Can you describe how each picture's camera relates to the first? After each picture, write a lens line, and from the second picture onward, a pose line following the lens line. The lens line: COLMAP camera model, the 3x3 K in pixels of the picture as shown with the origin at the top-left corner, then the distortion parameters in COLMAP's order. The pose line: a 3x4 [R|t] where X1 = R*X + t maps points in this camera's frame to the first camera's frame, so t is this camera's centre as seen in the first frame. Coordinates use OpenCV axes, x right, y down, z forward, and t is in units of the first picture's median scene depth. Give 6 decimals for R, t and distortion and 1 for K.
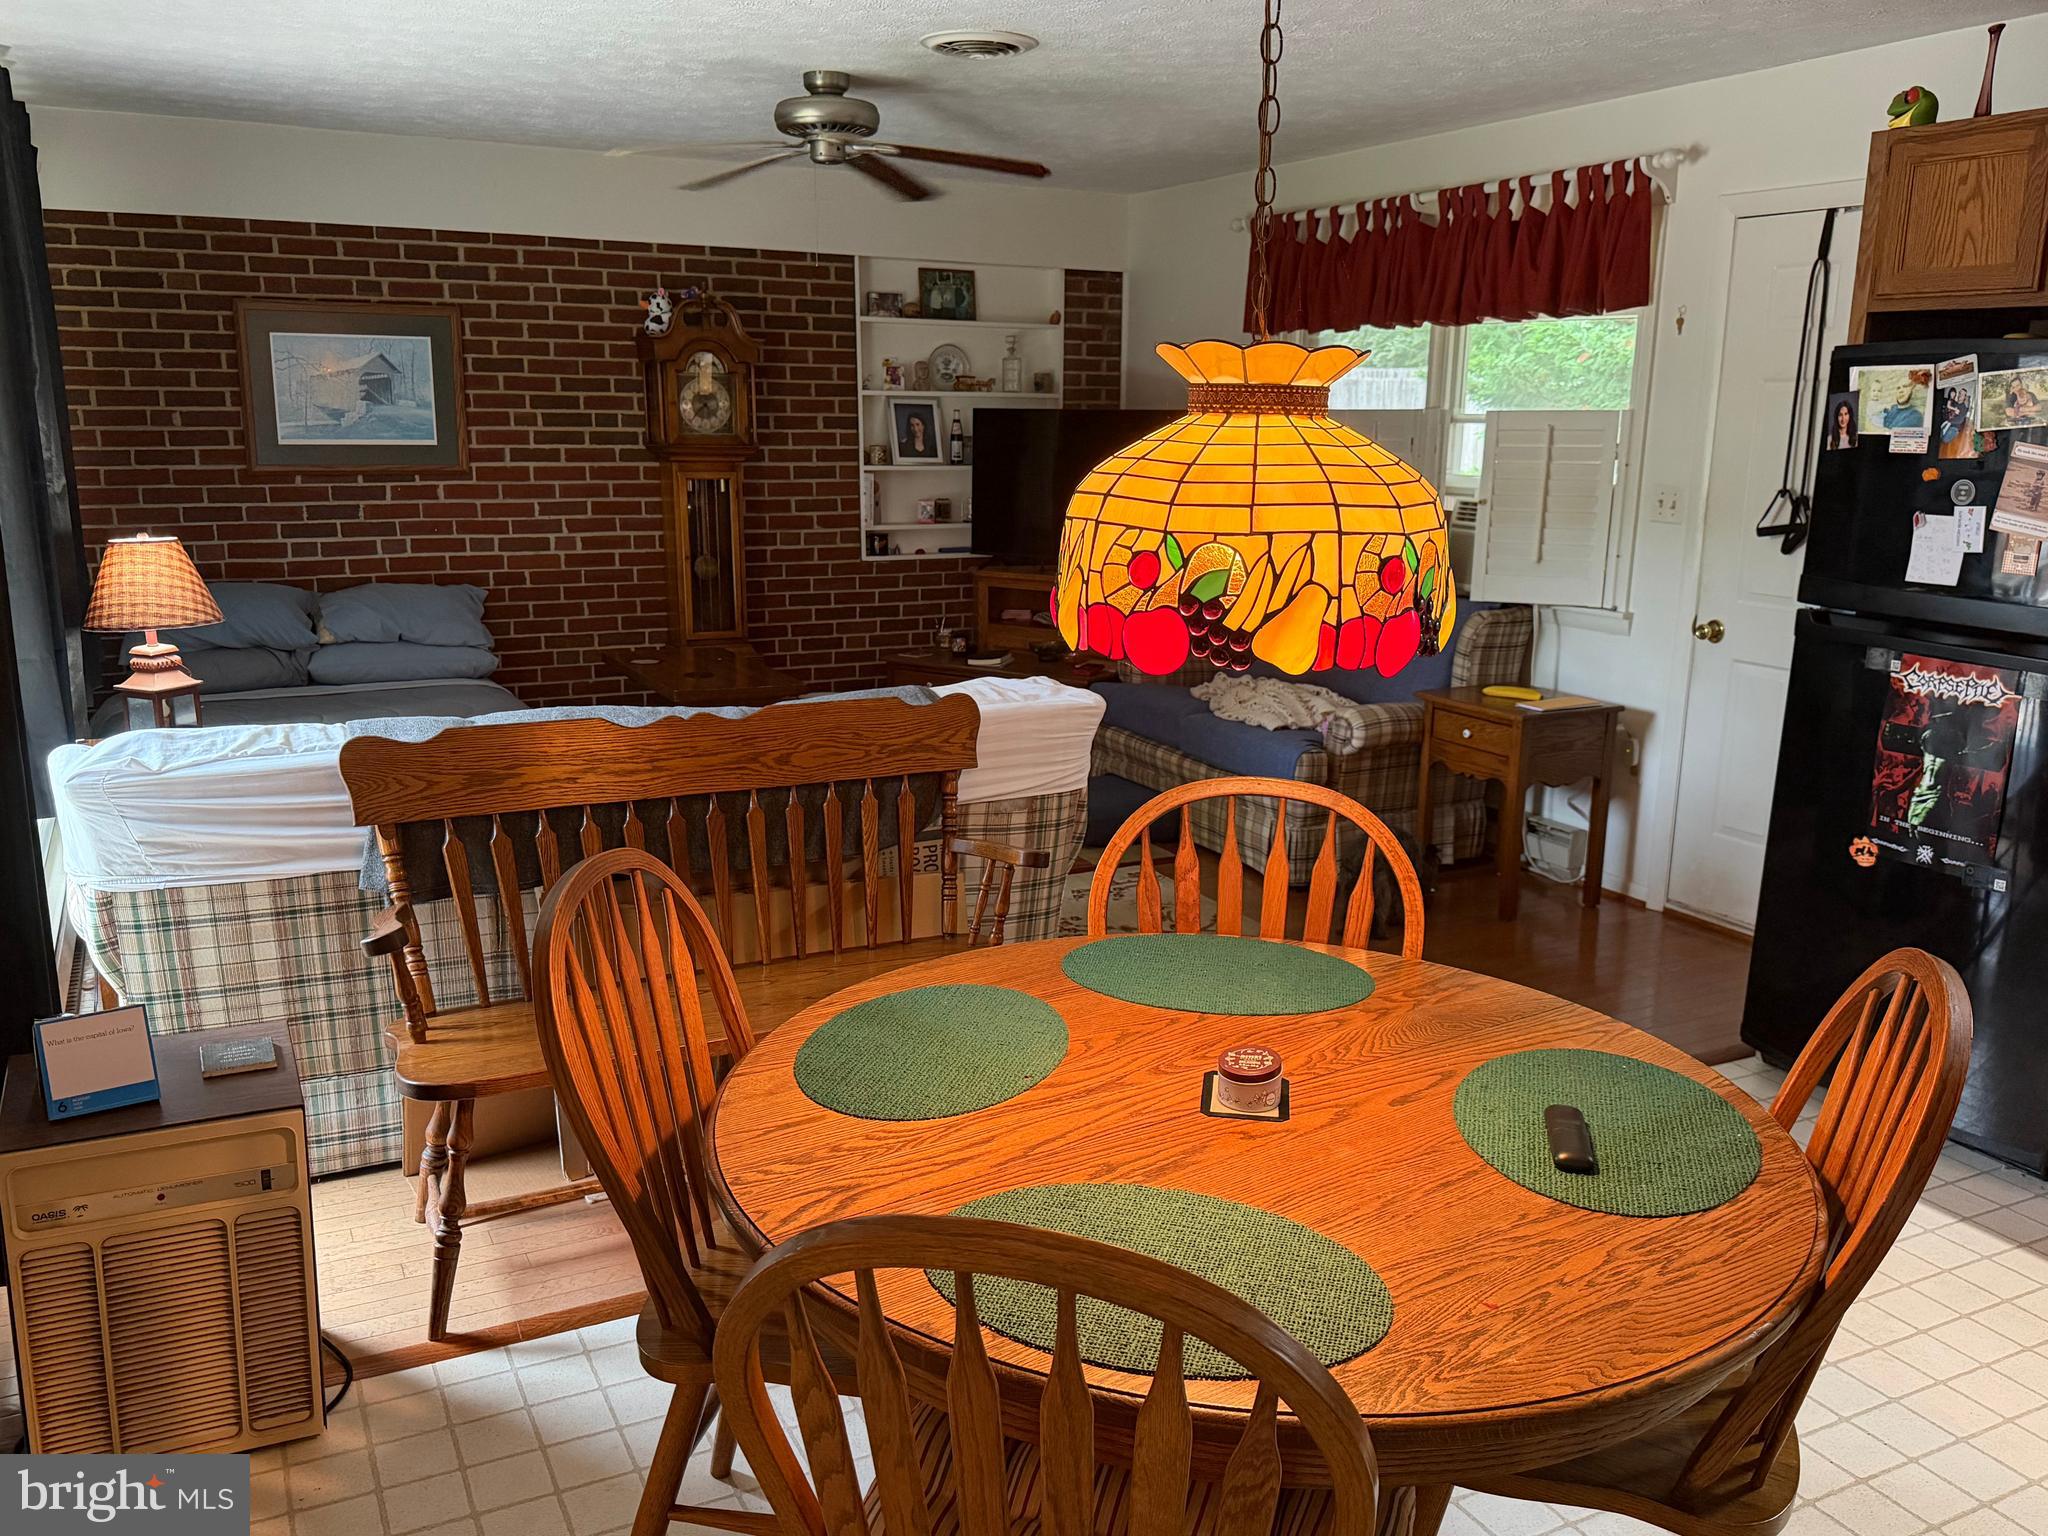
lens RADIAL K [[1624.7, 0, 1021.3], [0, 1624.7, 767.4], [0, 0, 1]] dist [0.007011, -0.028630]
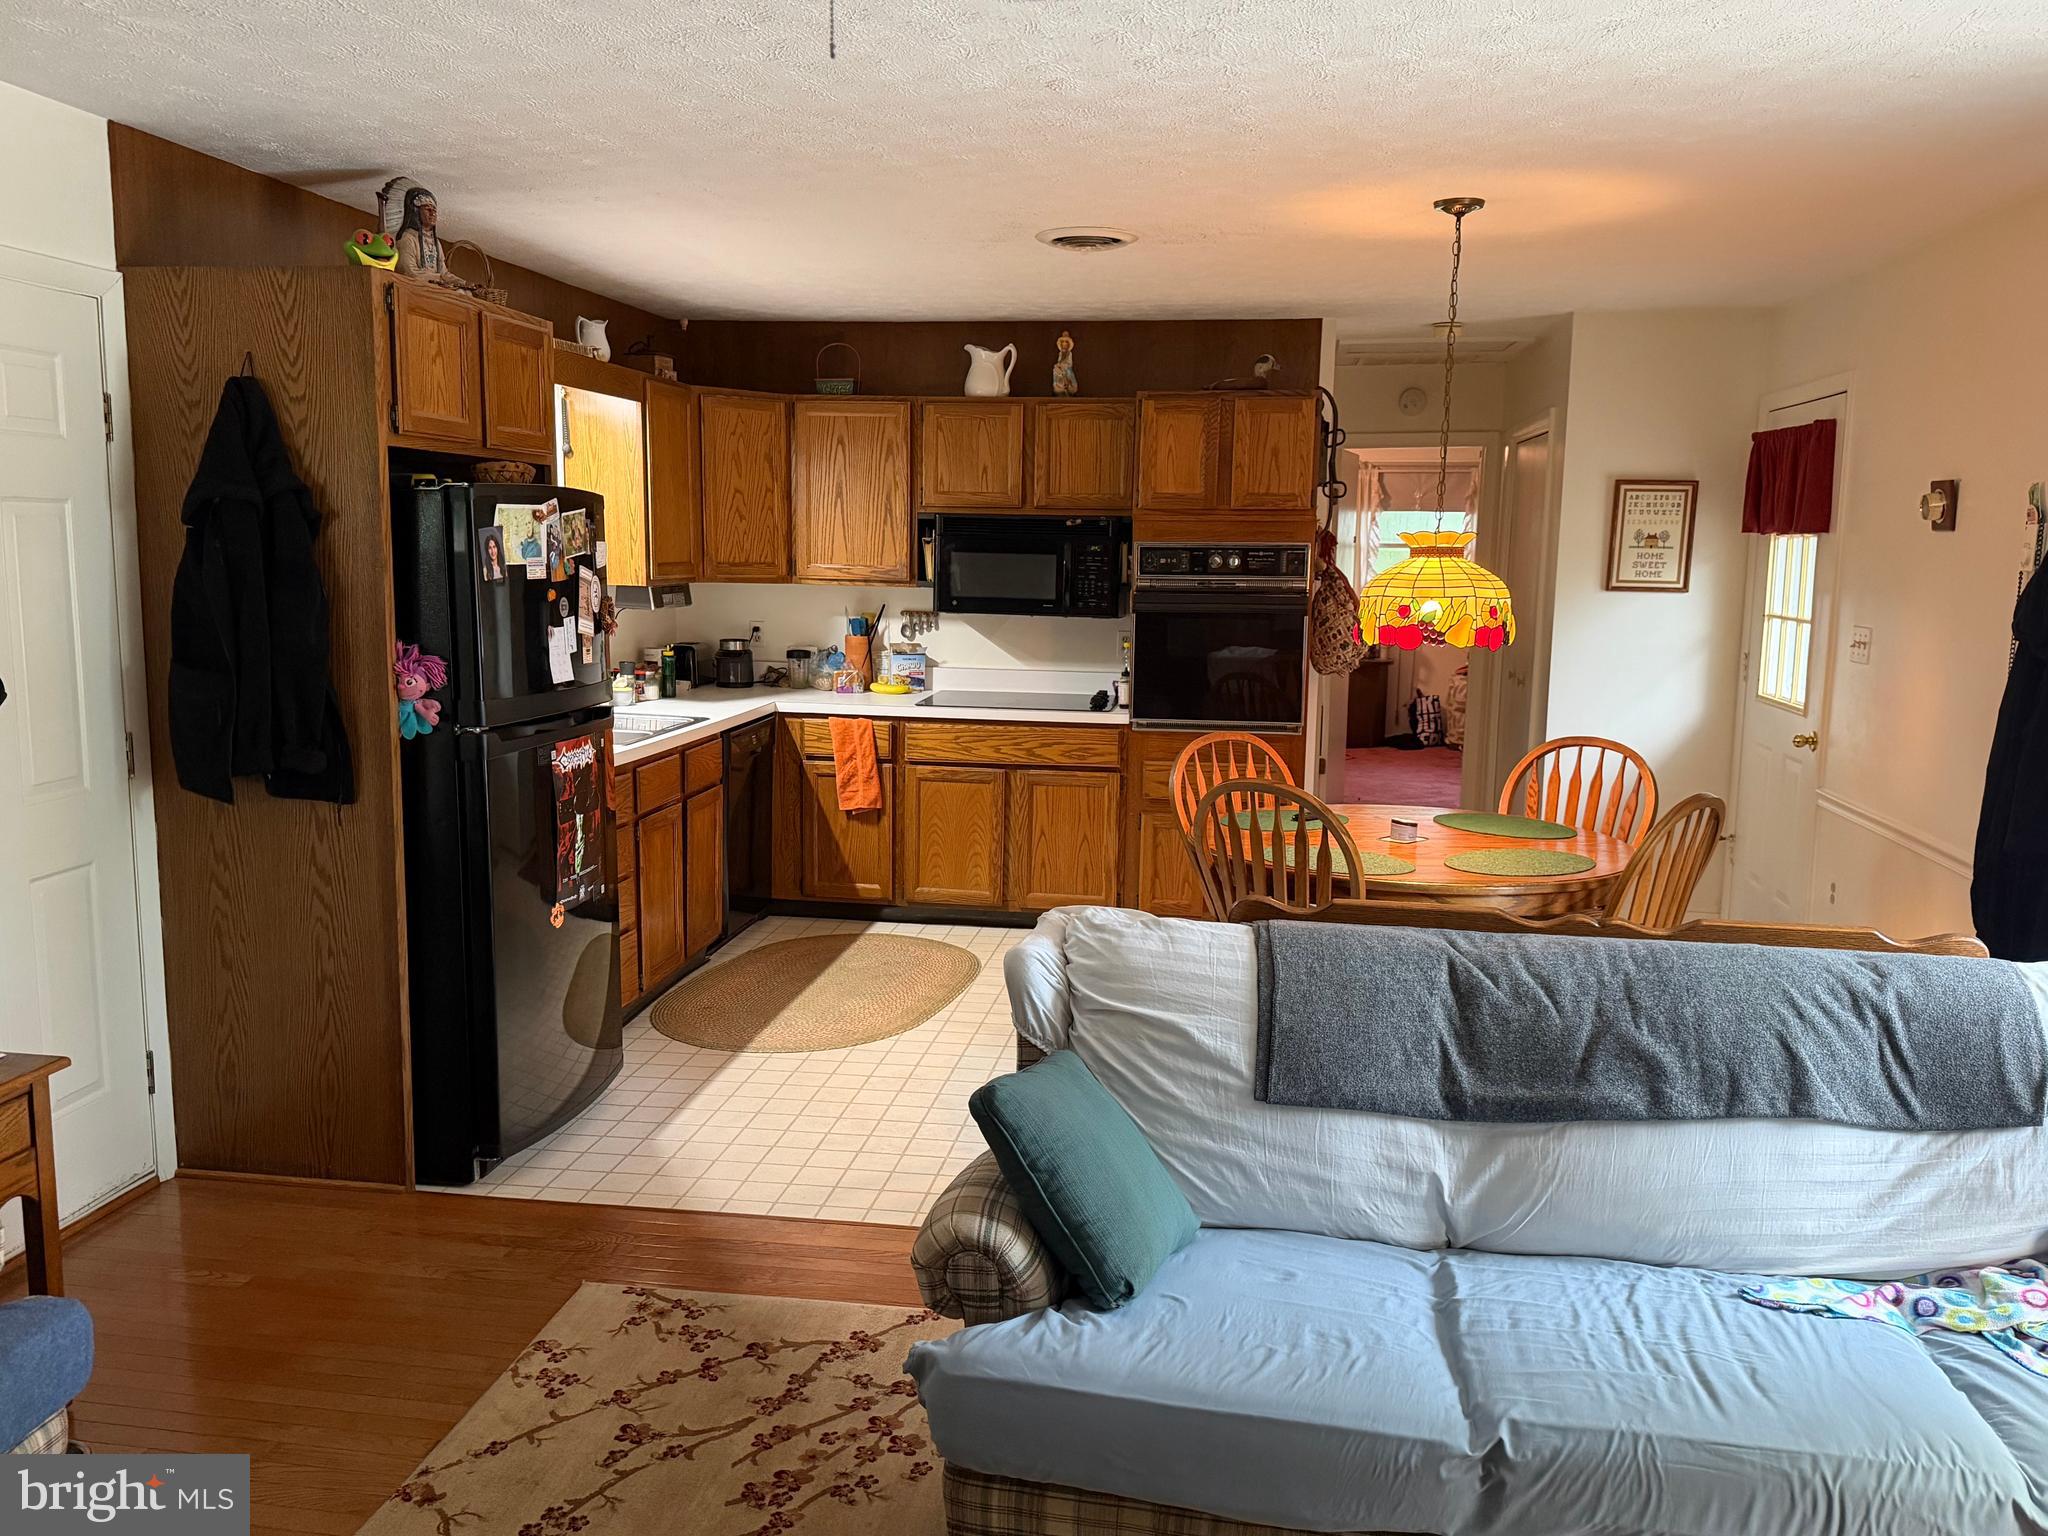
lens RADIAL K [[1624.7, 0, 1023.0], [0, 1624.7, 771.0], [0, 0, 1]] dist [0.007011, -0.028630]
pose [[-0.827004, -0.104244, 0.552447, -0.412747], [0.096875, 0.941537, 0.322683, -0.410289], [-0.553787, 0.320378, -0.768556, 1.761862]]
